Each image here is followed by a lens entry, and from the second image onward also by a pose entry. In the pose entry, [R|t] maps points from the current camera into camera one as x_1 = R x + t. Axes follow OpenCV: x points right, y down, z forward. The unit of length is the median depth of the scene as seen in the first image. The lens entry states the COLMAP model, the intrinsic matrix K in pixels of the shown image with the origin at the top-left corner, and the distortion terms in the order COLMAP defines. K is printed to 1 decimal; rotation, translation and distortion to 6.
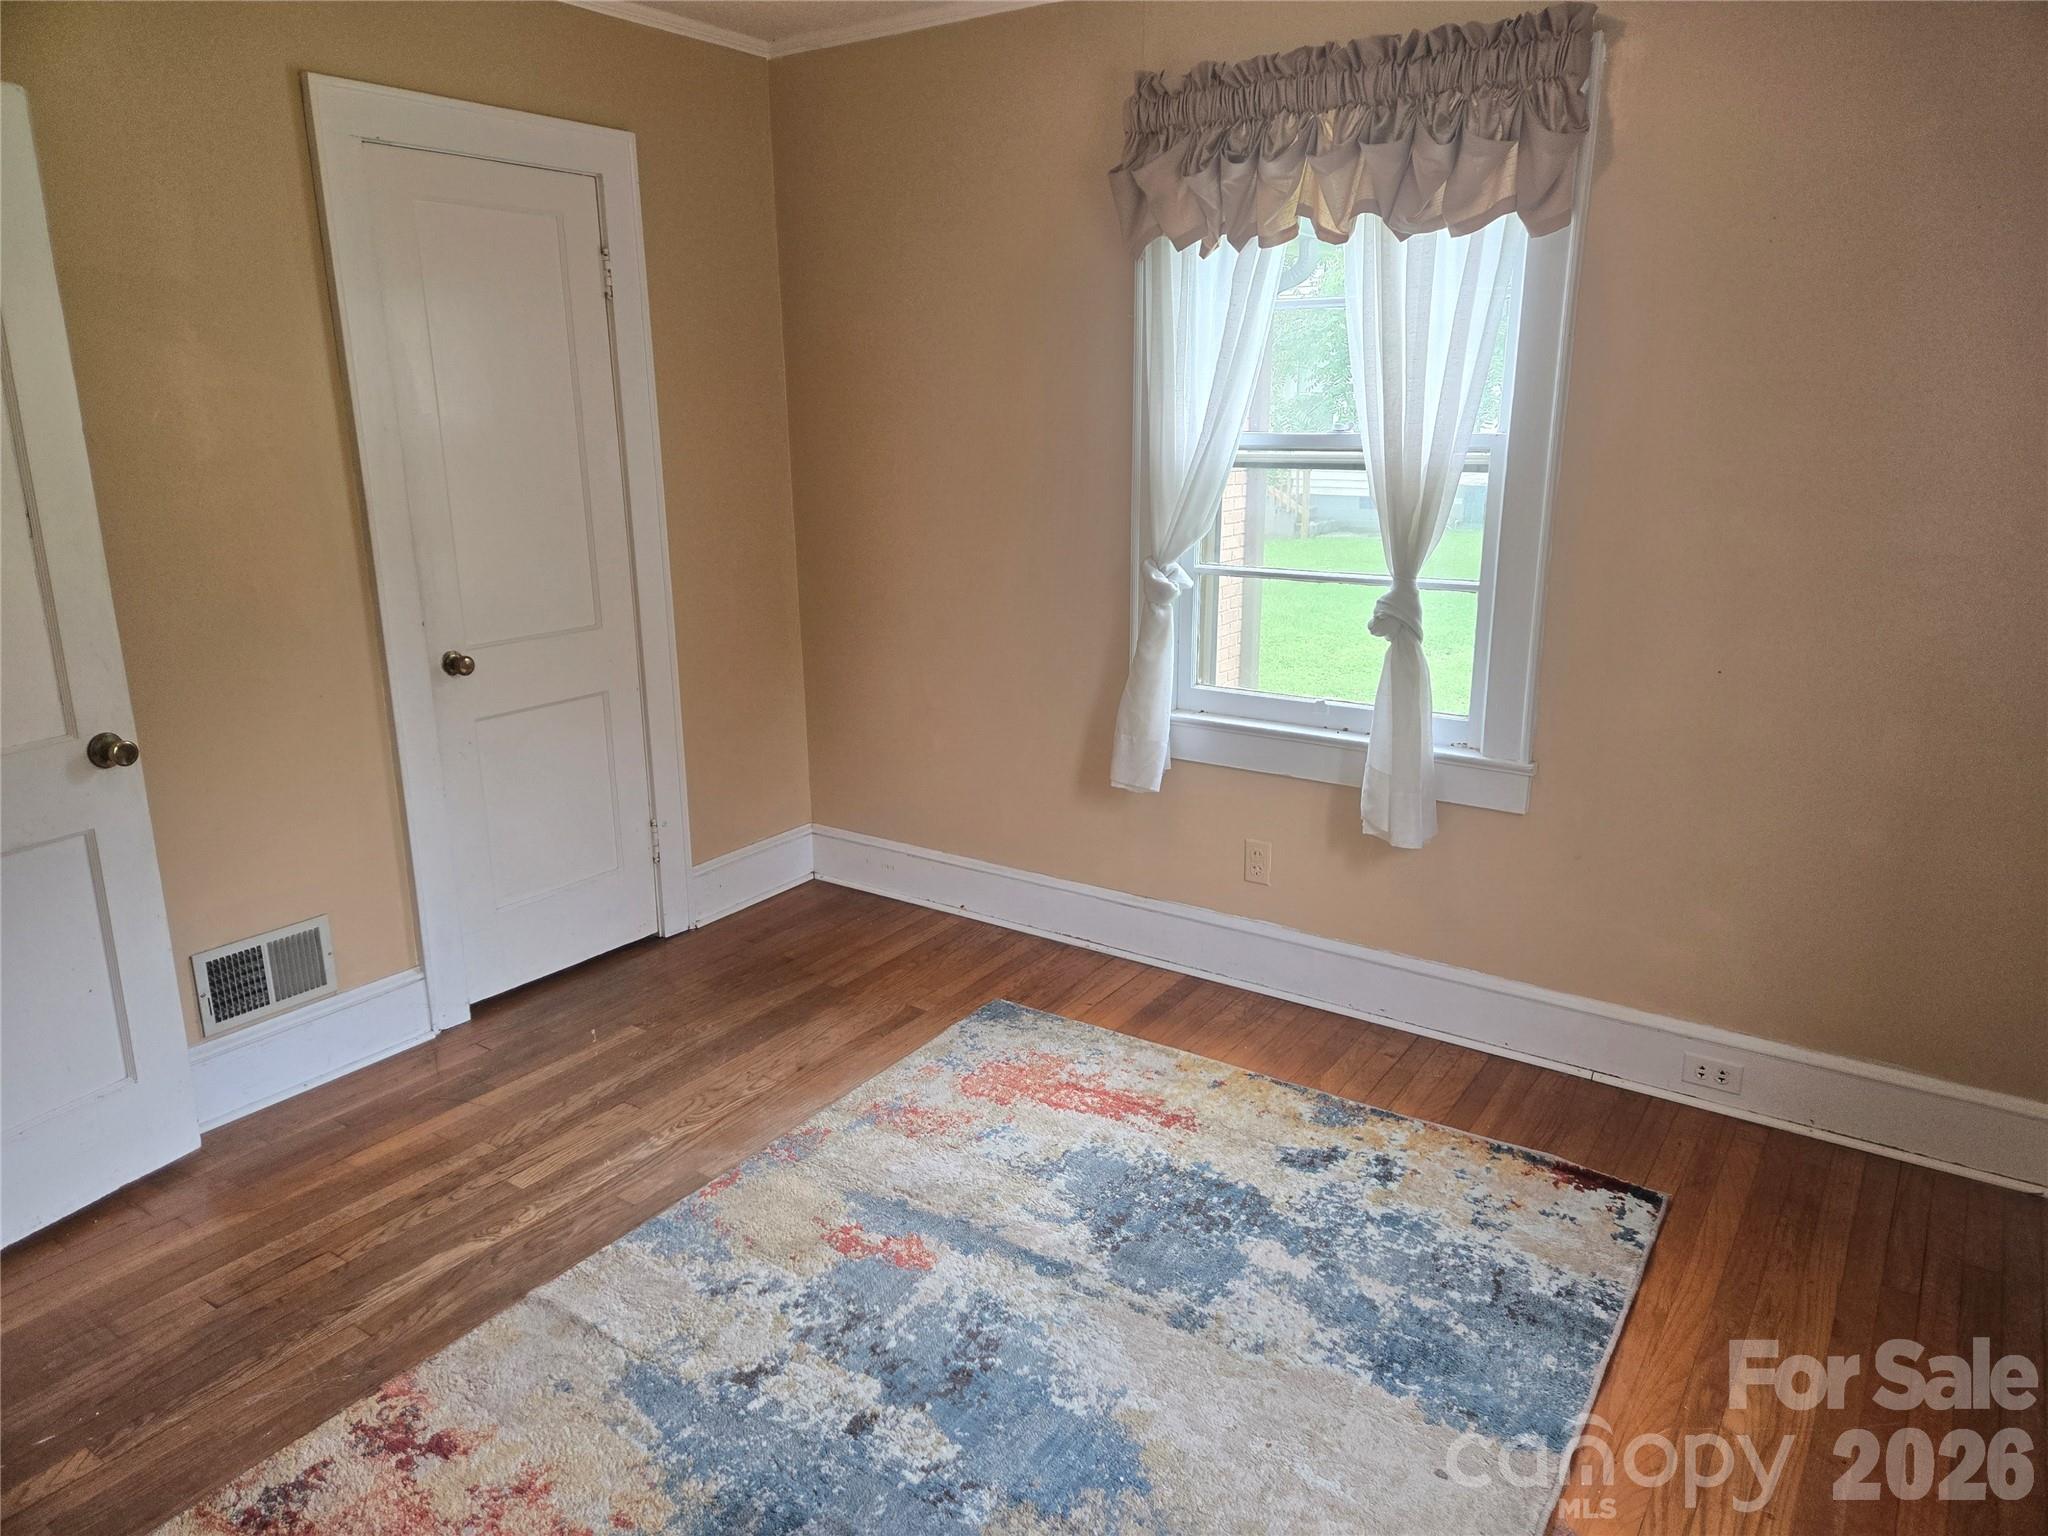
lens RADIAL K [[1368.1, 0, 1033.5], [0, 1368.1, 760.9], [0, 0, 1]] dist [0.051252, -0.009442]
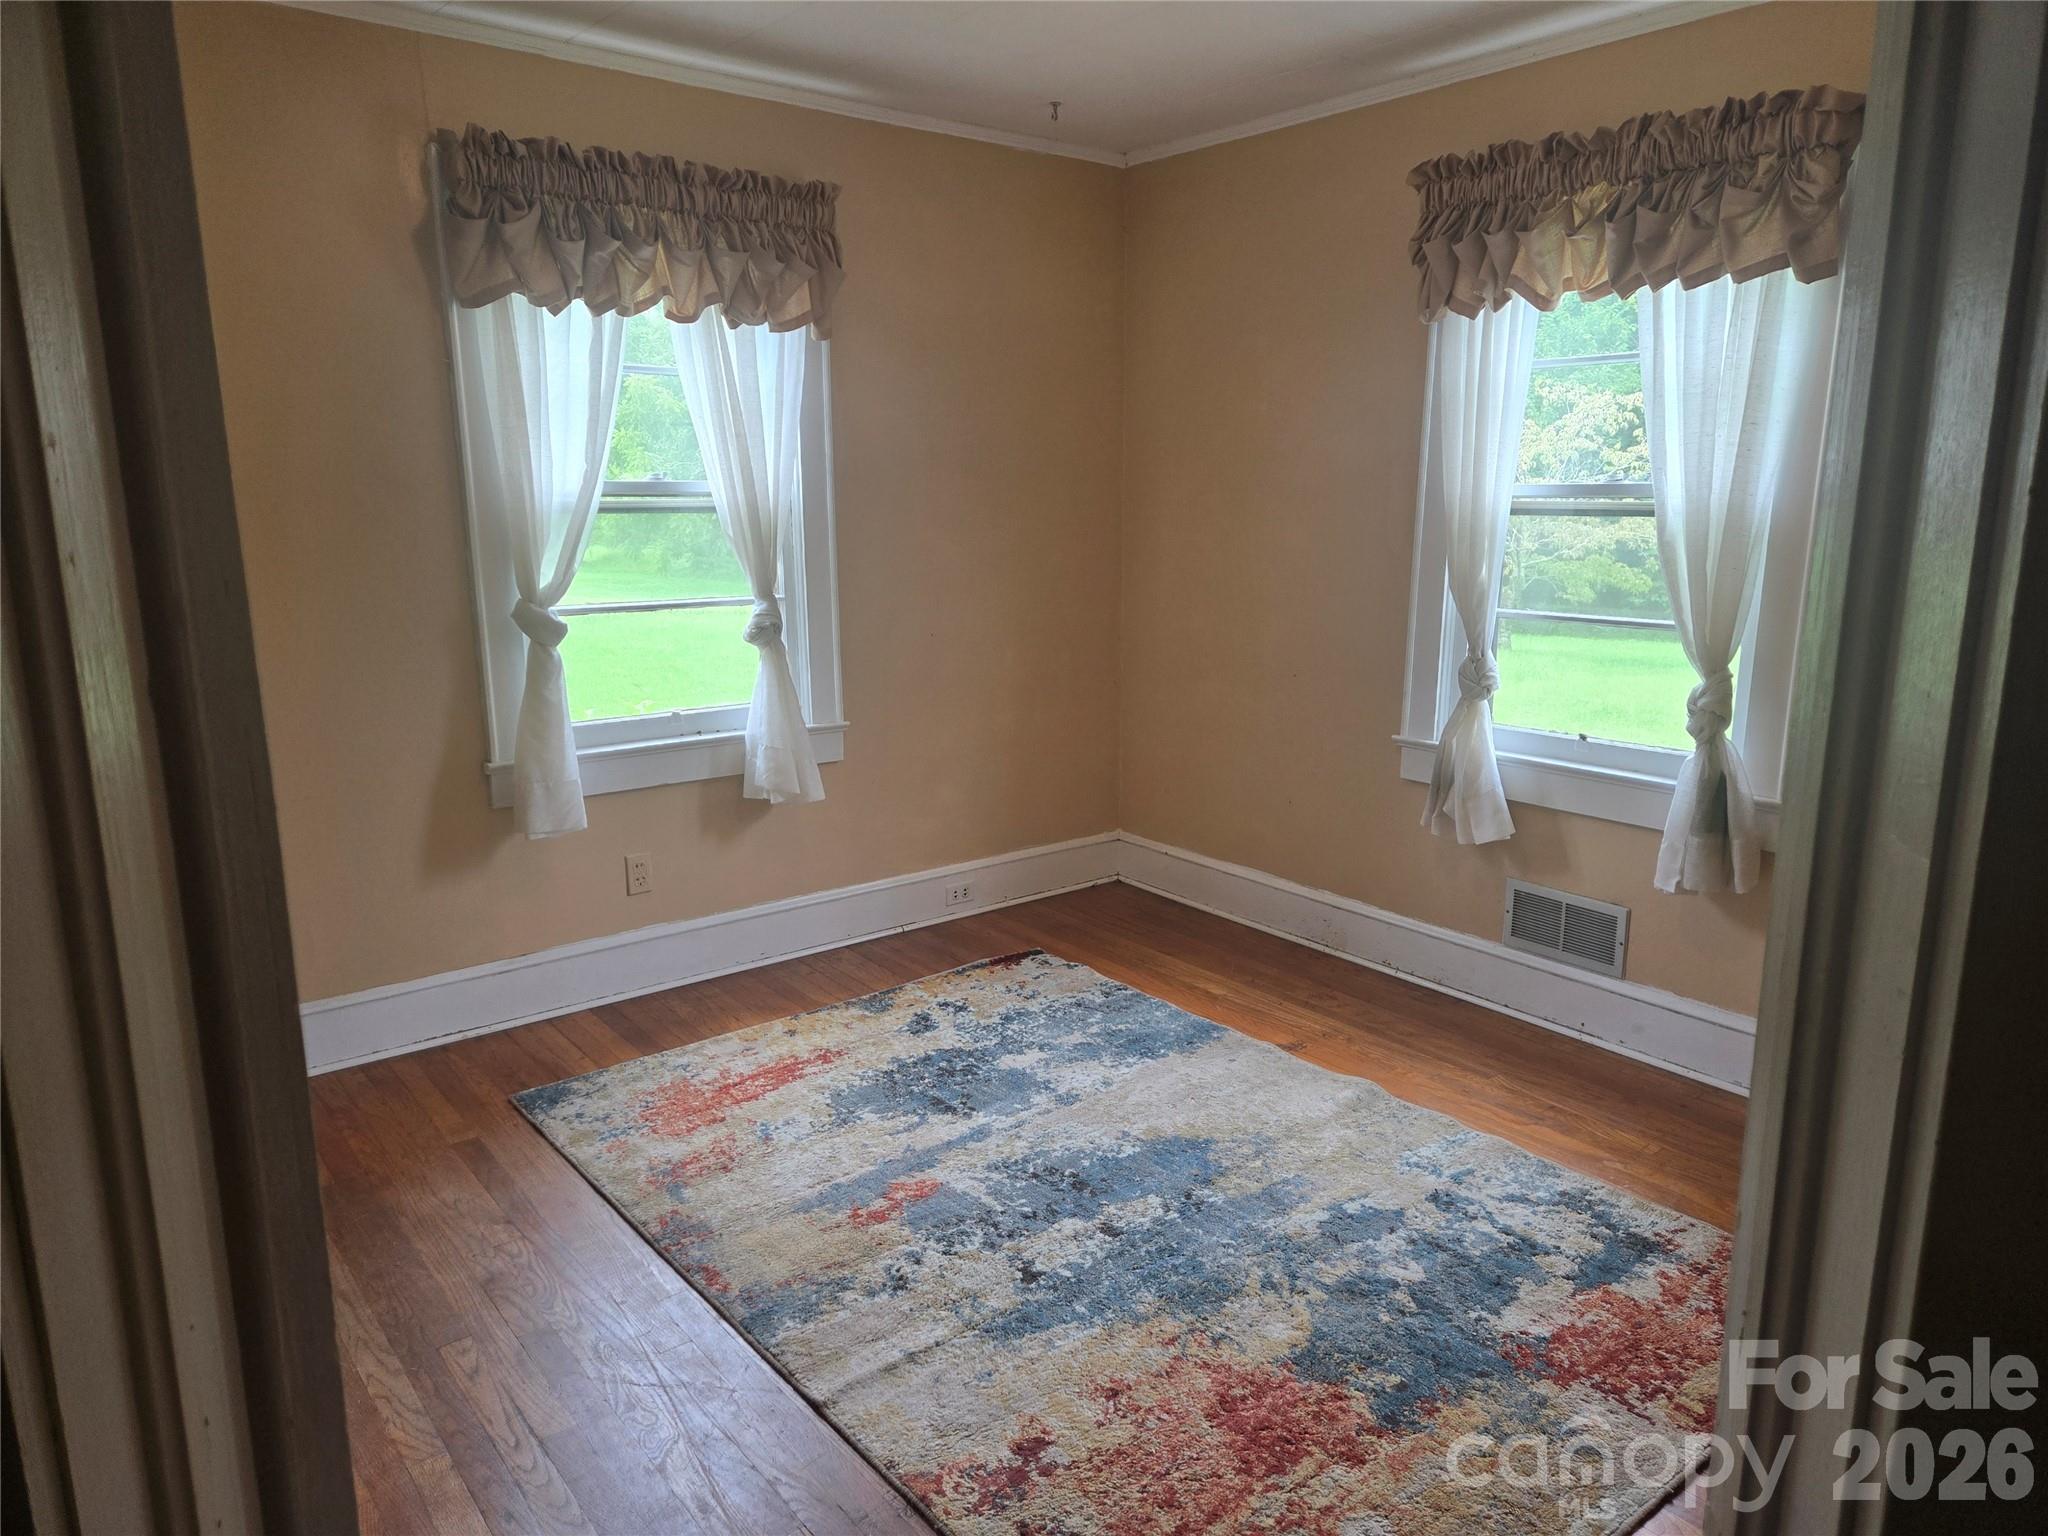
lens RADIAL K [[1368.1, 0, 1036.4], [0, 1368.1, 771.9], [0, 0, 1]] dist [0.051252, -0.009442]
pose [[0.287161, -0.195938, 0.937628, -0.948892], [0.246563, 0.960992, 0.125307, -0.079226], [-0.925606, 0.195201, 0.324270, 0.429570]]
